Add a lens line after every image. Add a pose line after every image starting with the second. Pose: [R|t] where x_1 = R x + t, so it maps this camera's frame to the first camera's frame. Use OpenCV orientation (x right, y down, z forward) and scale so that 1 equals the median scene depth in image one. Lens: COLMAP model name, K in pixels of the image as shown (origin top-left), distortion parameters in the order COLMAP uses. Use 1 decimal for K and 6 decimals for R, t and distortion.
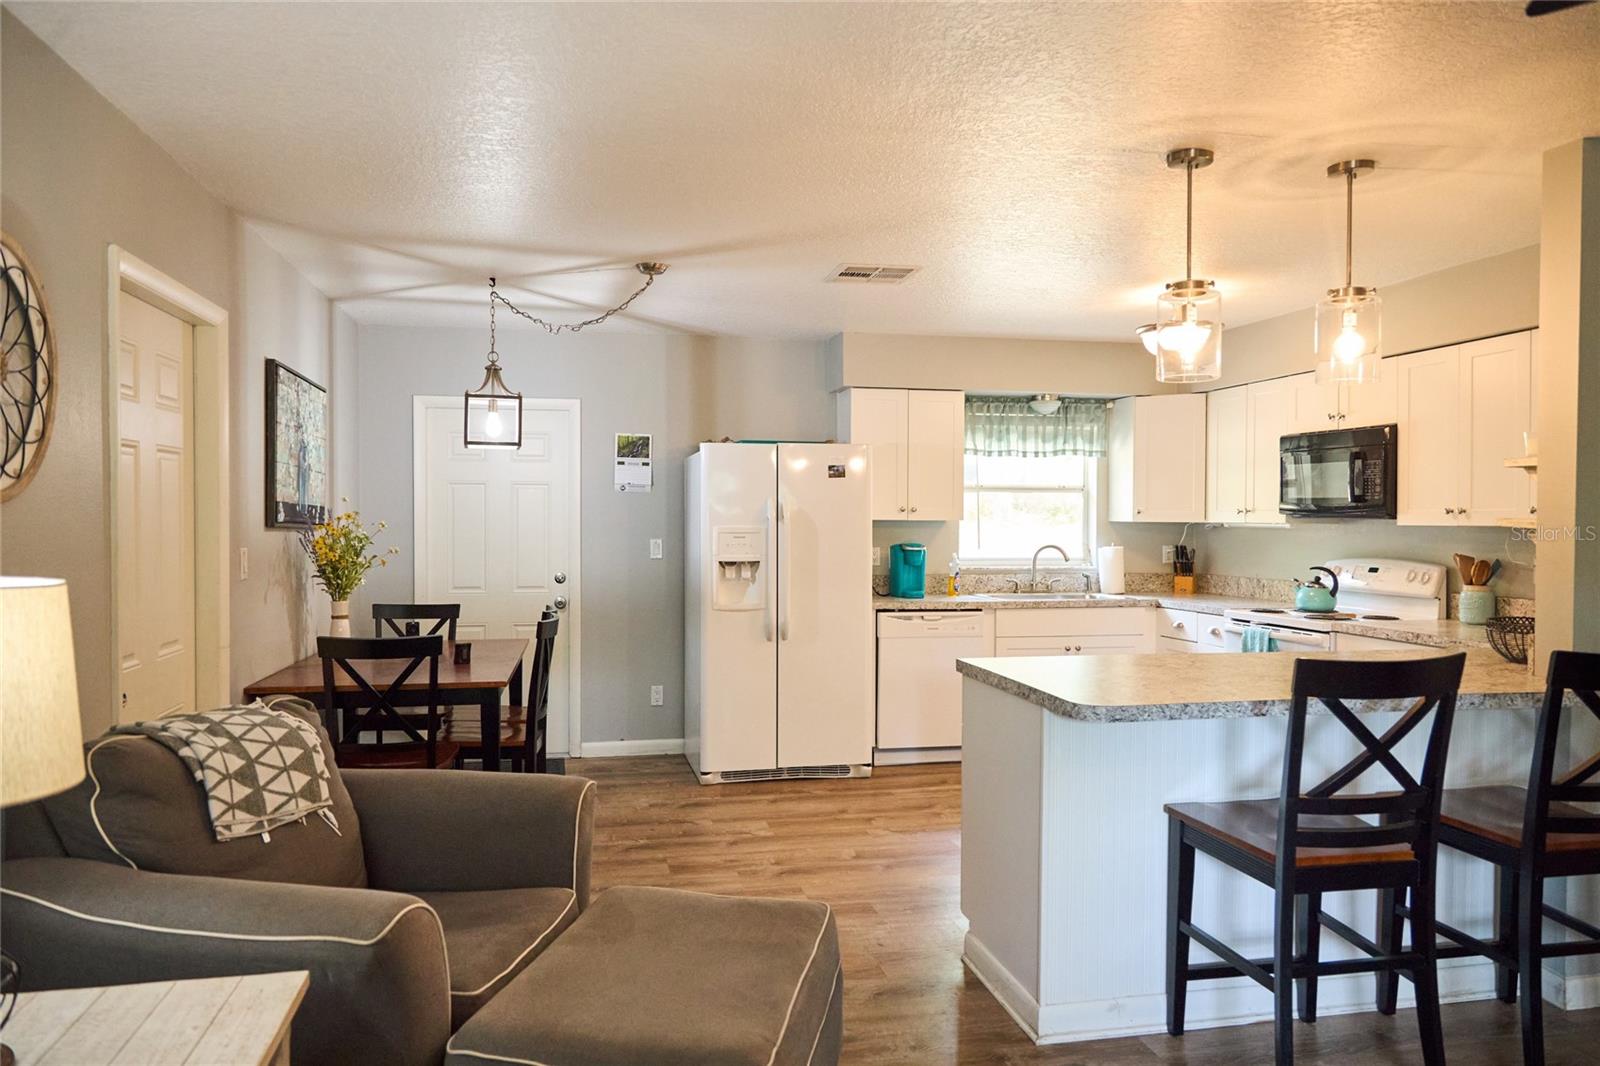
lens RADIAL K [[1091.4, 0, 800.0], [0, 1091.4, 533.0], [0, 0, 1]] dist [-0.008426, -0.003447]
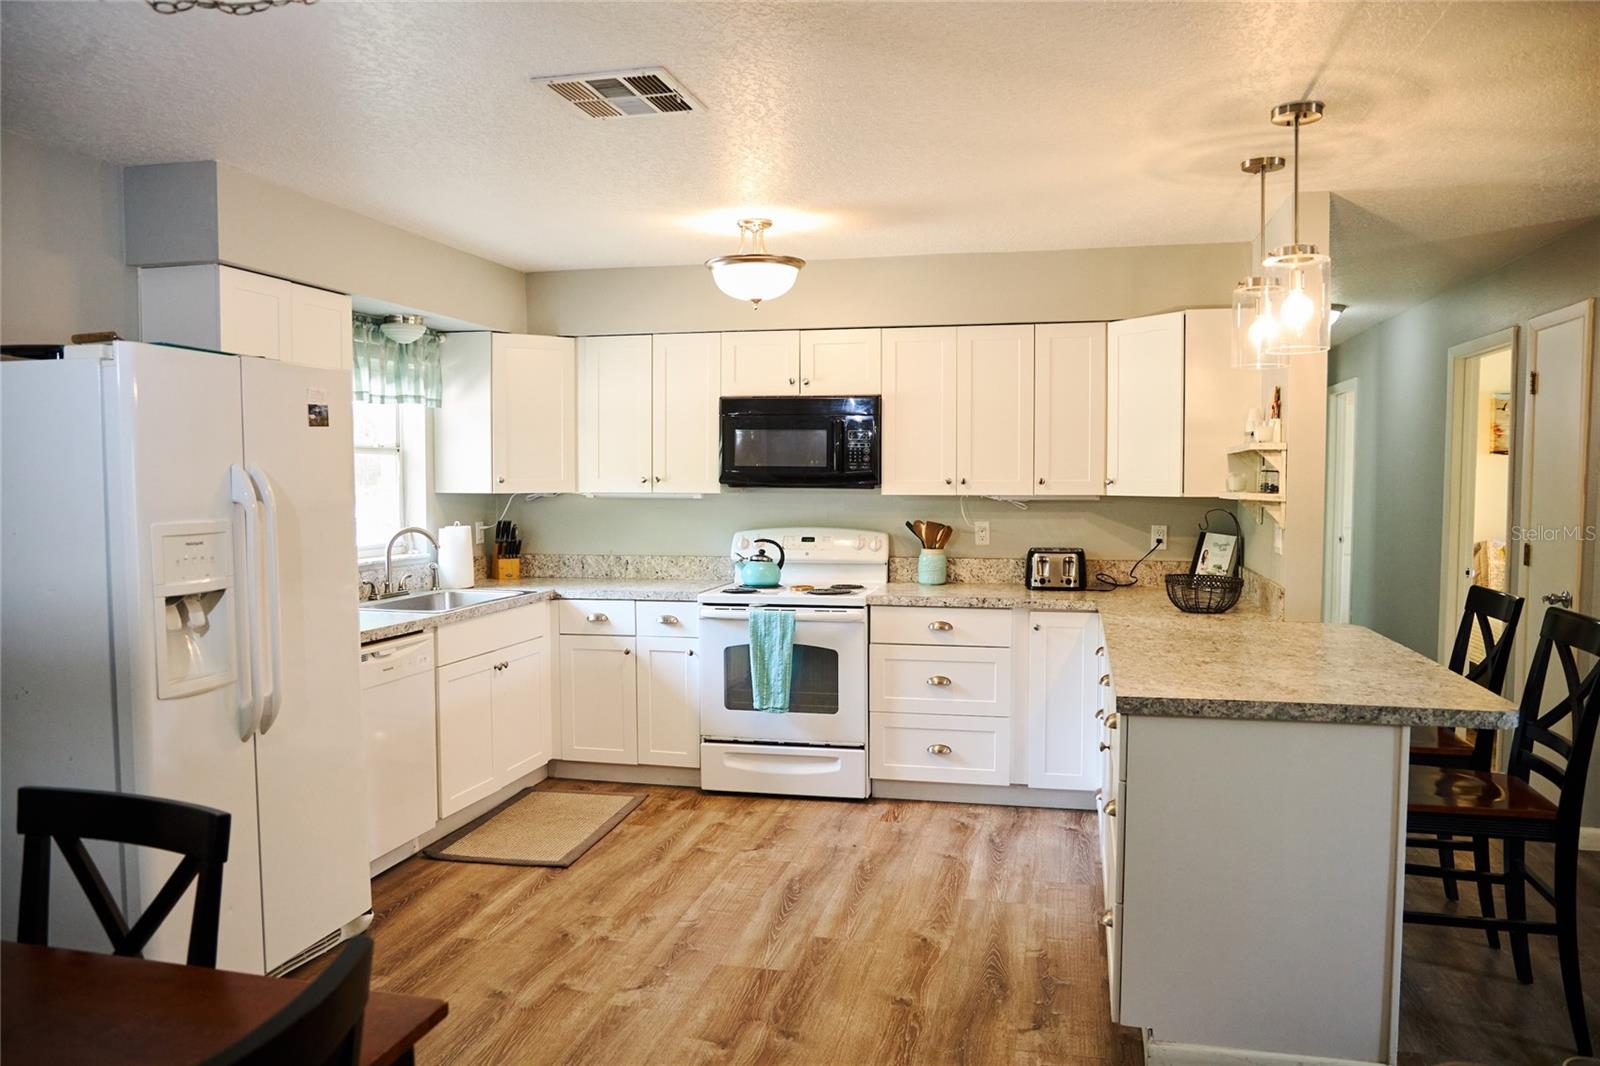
lens RADIAL K [[1131.7, 0, 800.0], [0, 1131.7, 533.0], [0, 0, 1]] dist [-0.030276, -0.002856]
pose [[0.429207, -0.050270, 0.901806, -0.388512], [0.015612, 0.998714, 0.048242, -0.020677], [-0.903071, -0.006627, 0.429439, 0.536071]]
